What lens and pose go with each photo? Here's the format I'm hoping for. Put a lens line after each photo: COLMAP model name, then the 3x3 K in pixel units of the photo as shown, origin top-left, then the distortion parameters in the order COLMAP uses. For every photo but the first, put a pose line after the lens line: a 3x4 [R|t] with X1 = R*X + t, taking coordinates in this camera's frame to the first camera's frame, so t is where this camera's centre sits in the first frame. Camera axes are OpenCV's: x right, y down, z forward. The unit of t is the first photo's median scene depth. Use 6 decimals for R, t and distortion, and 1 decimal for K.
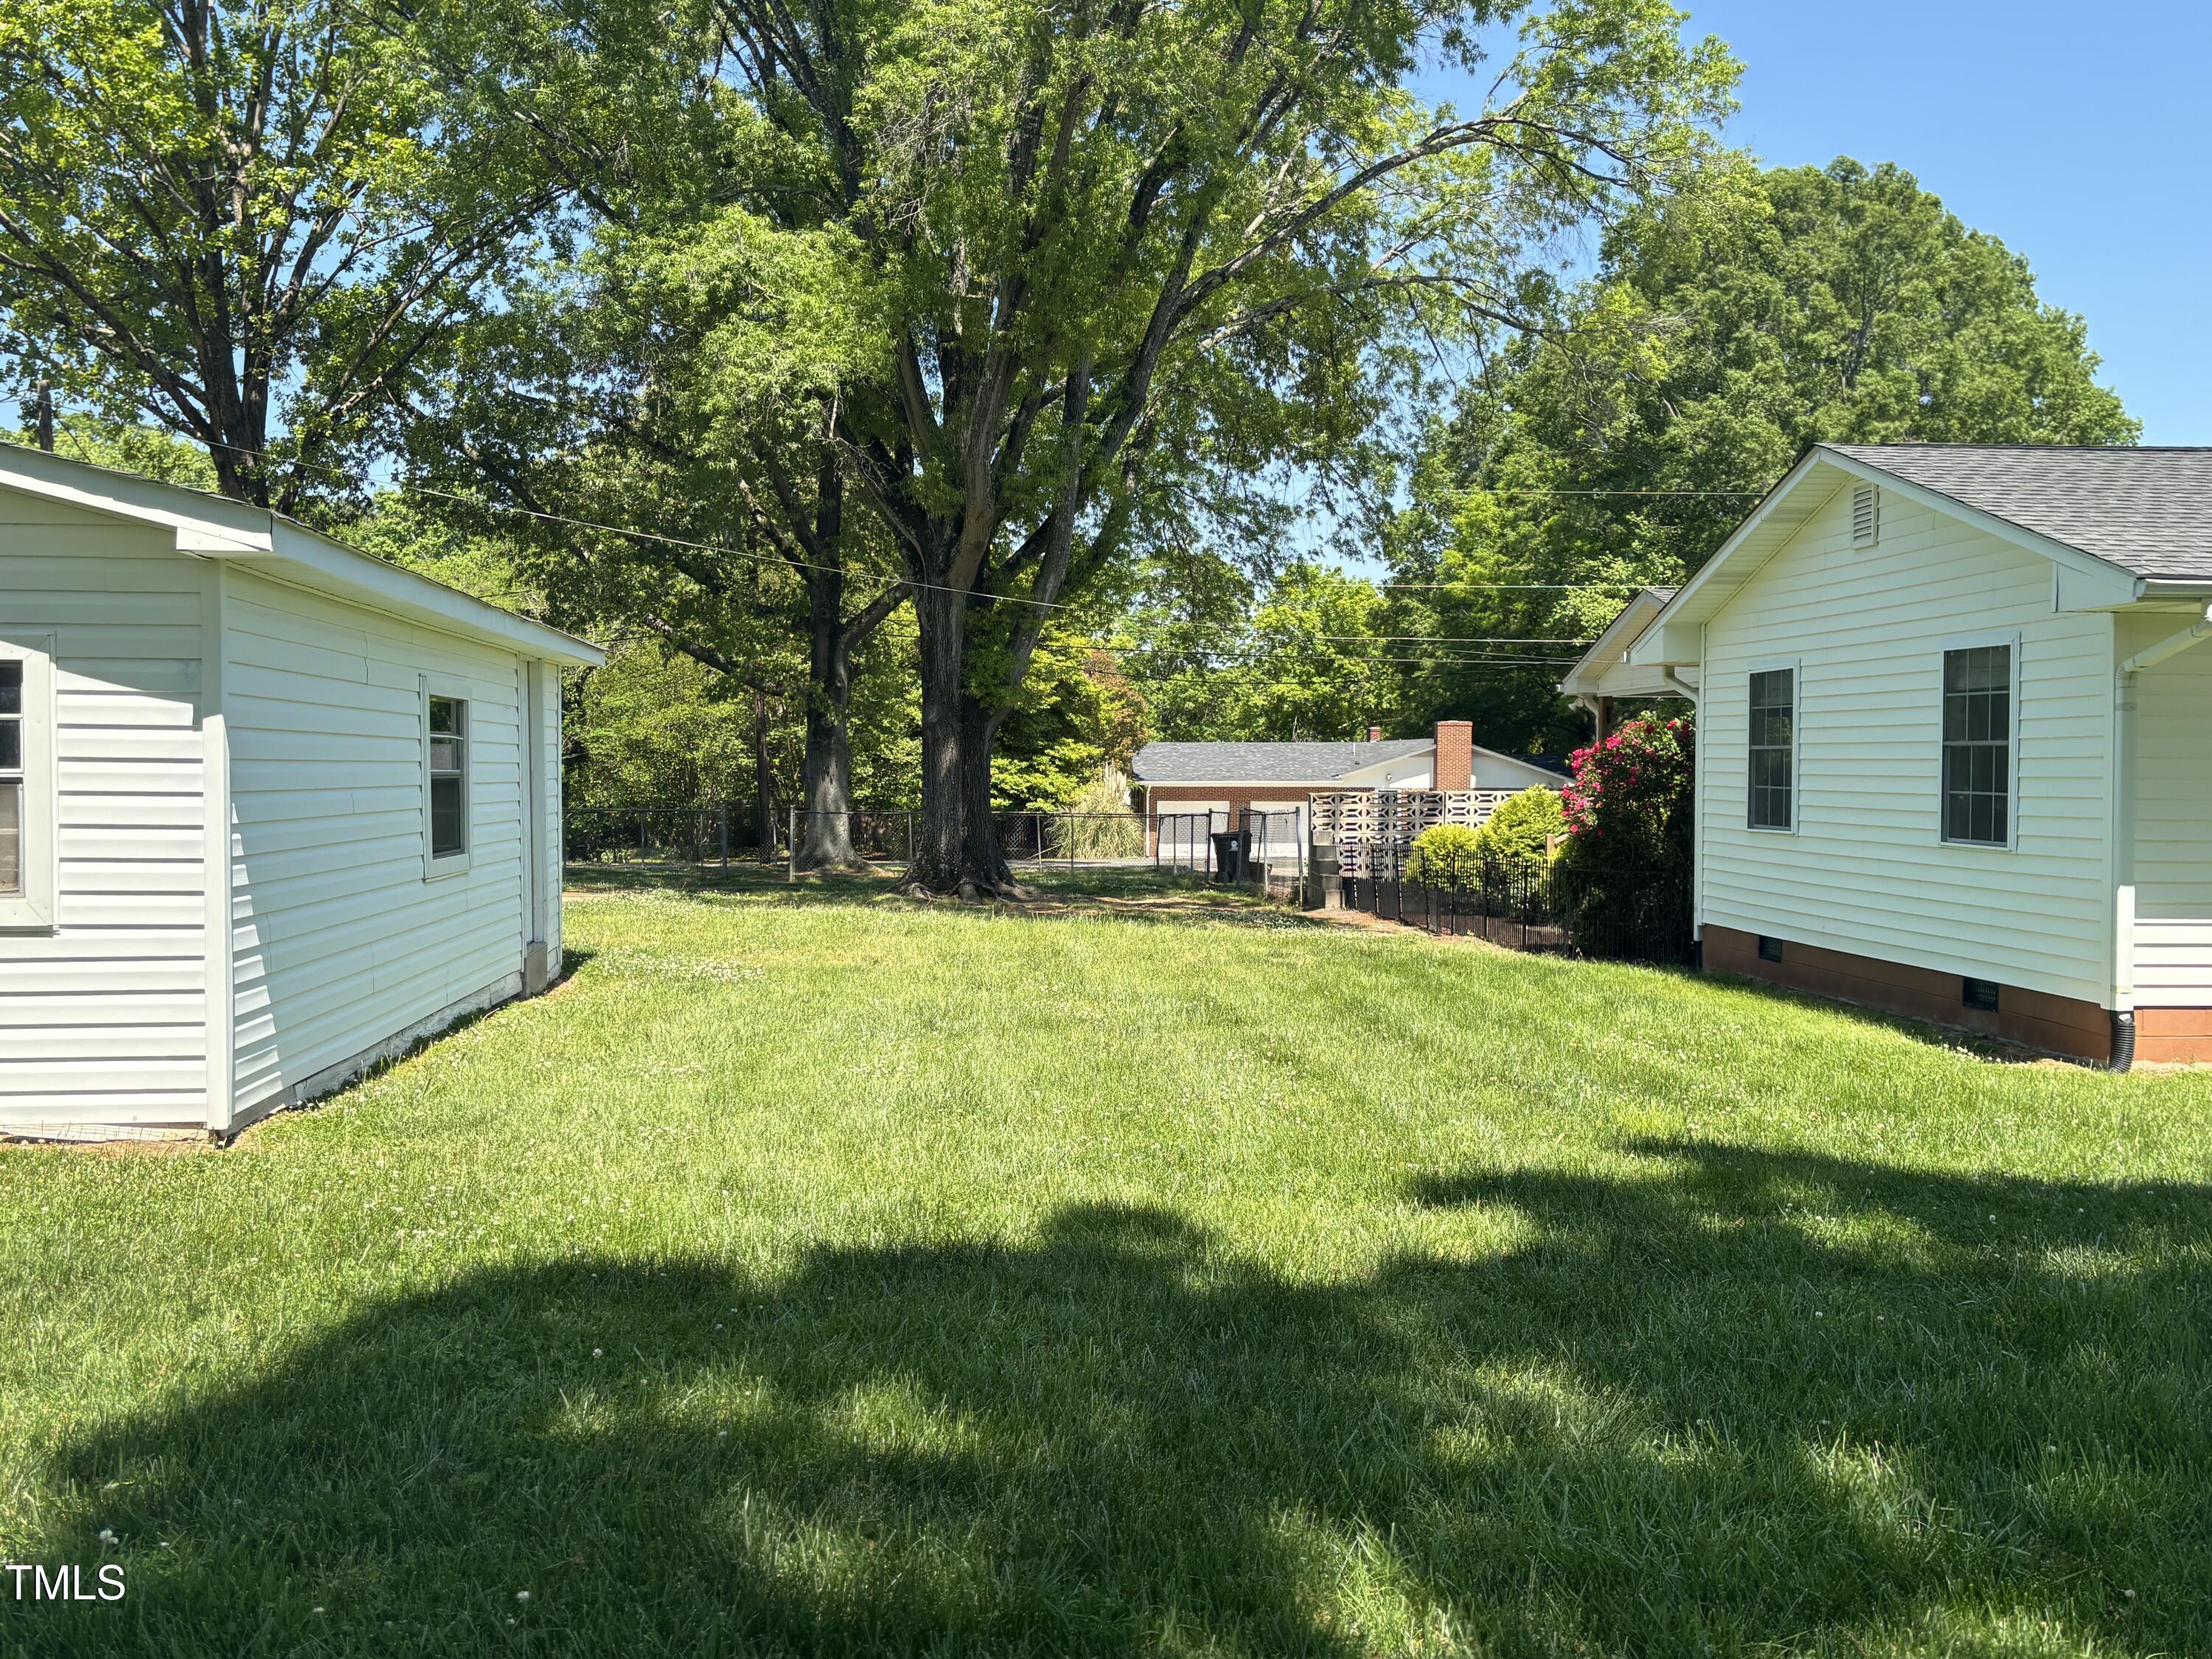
lens RADIAL K [[1938.1, 0, 1093.9], [0, 1938.1, 824.0], [0, 0, 1]] dist [0.020516, -0.010573]
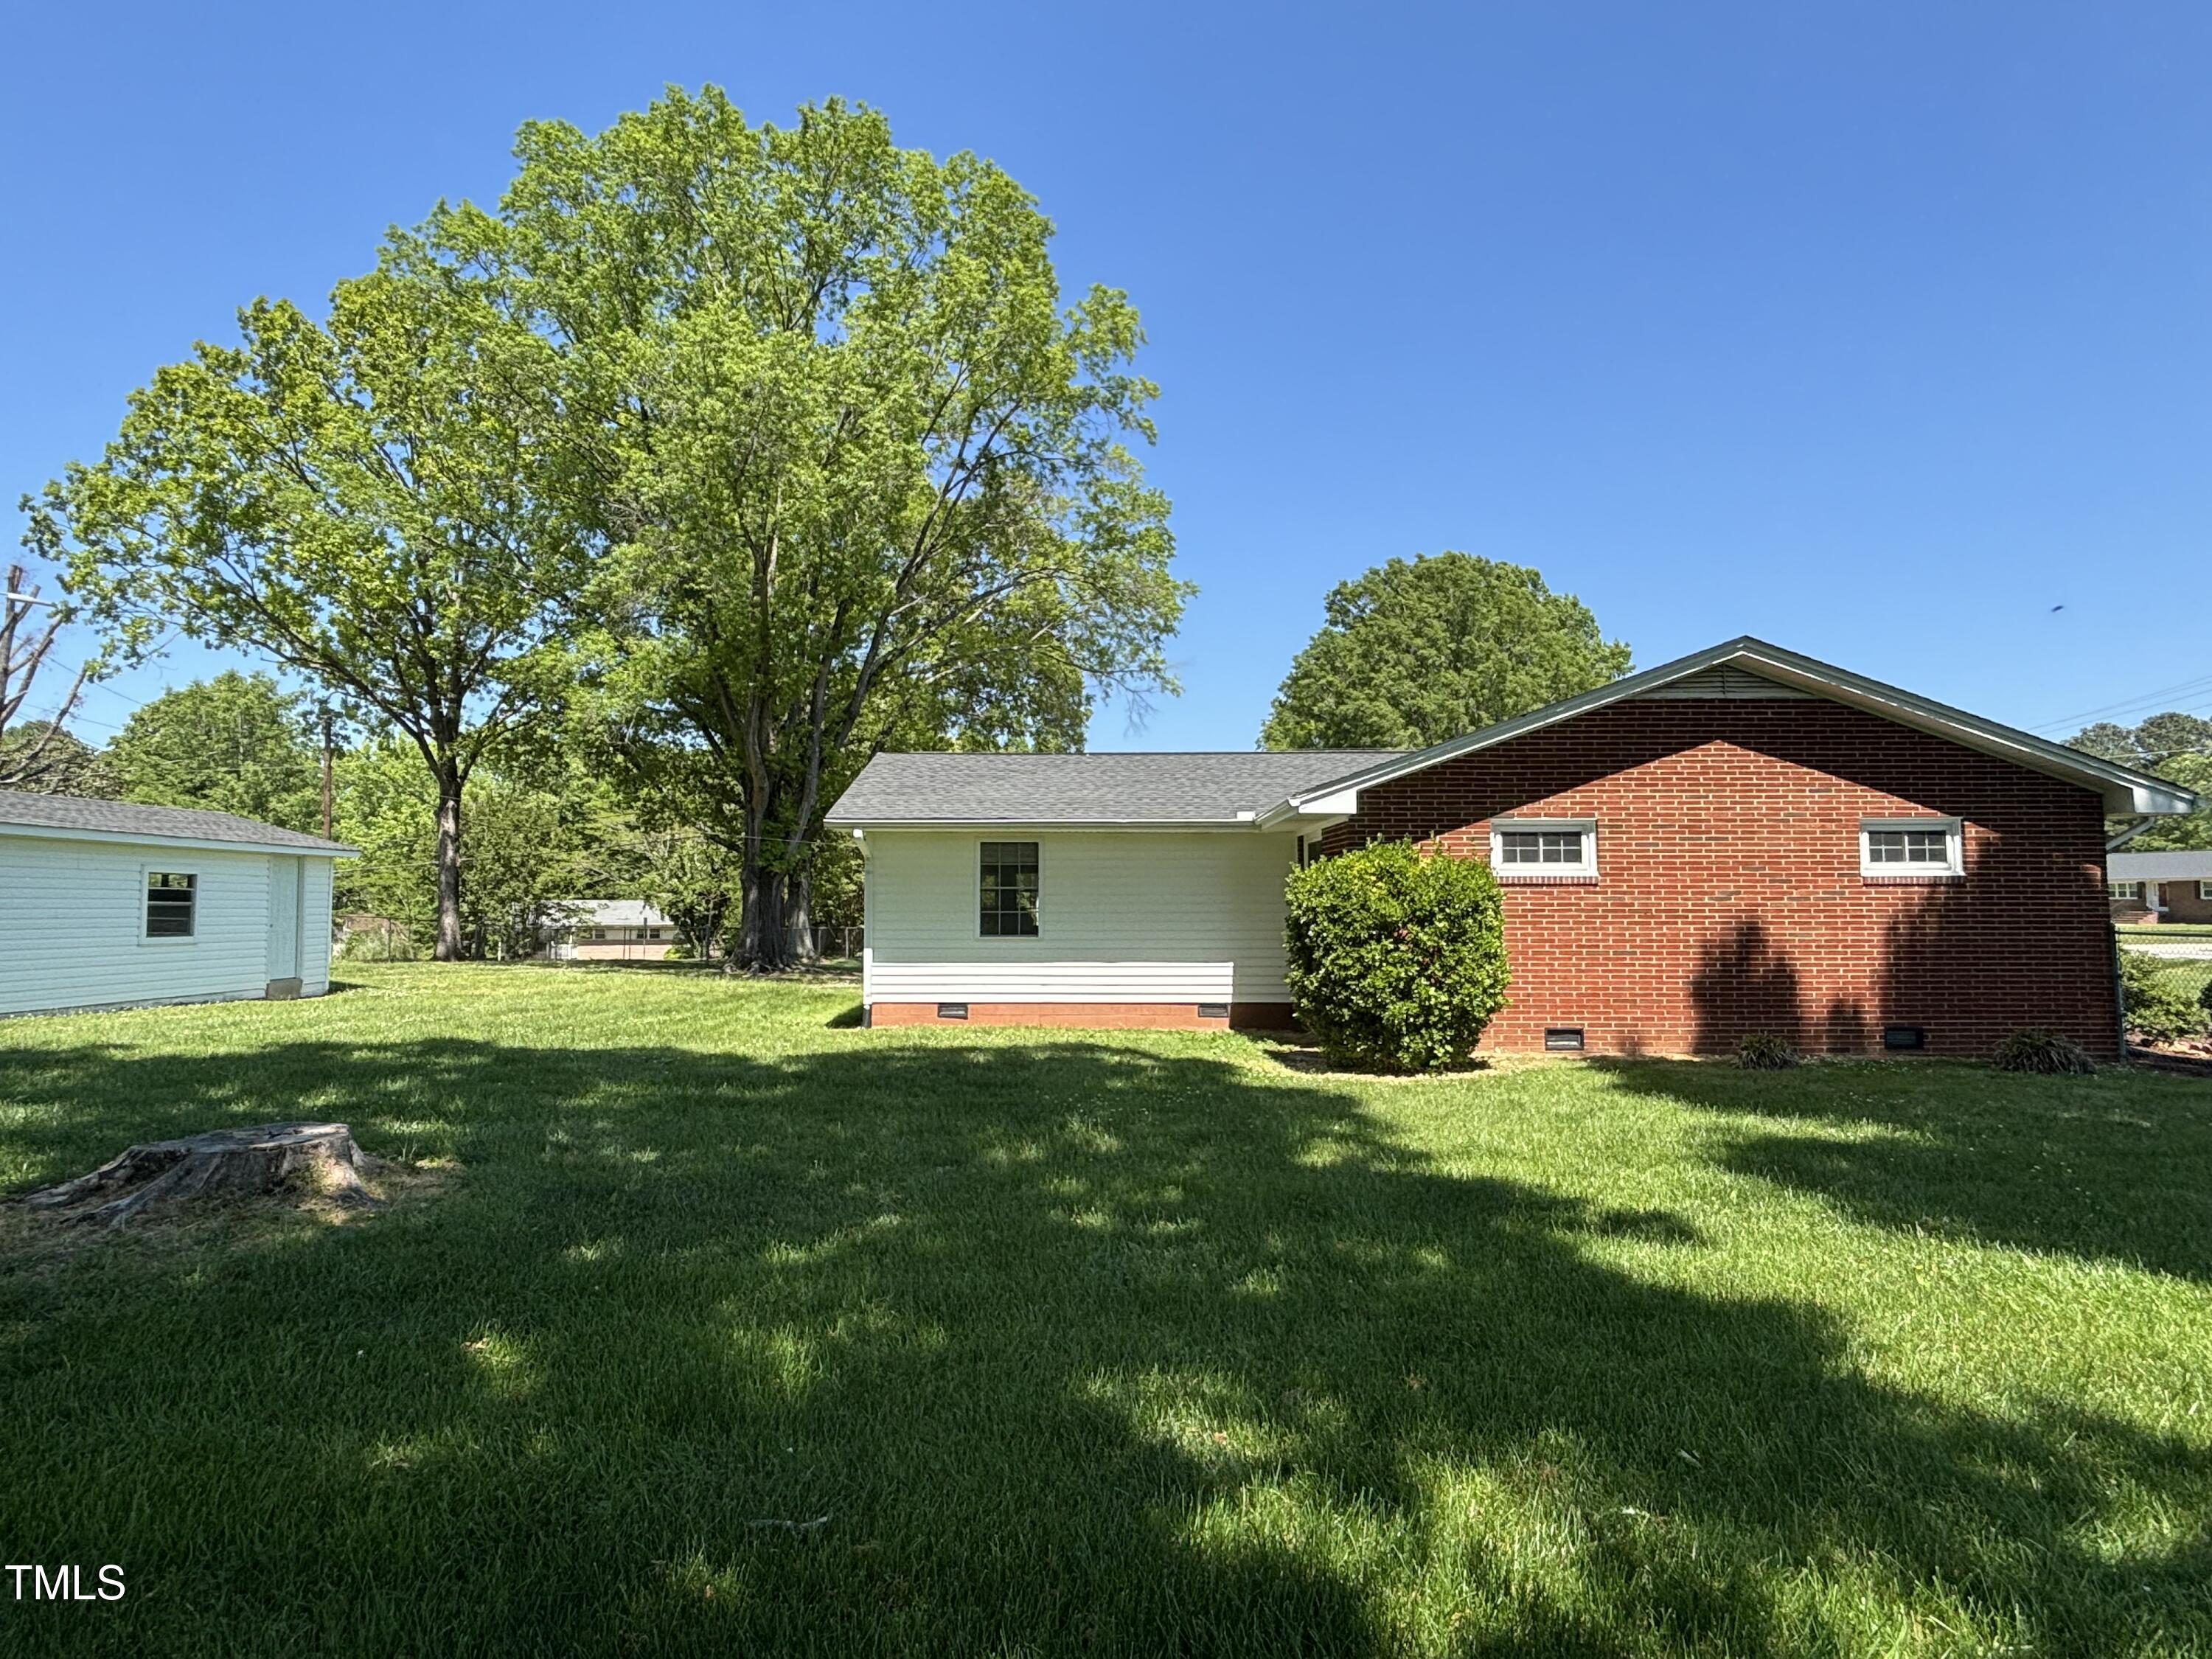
lens RADIAL K [[1215.5, 0, 1106.0], [0, 1215.5, 829.5], [0, 0, 1]] dist [0.002142, -0.000310]
pose [[0.996971, -0.010274, -0.077087, 0.483684], [0.003298, 0.995929, -0.090086, 0.010747], [0.077699, 0.089558, 0.992946, -0.220221]]
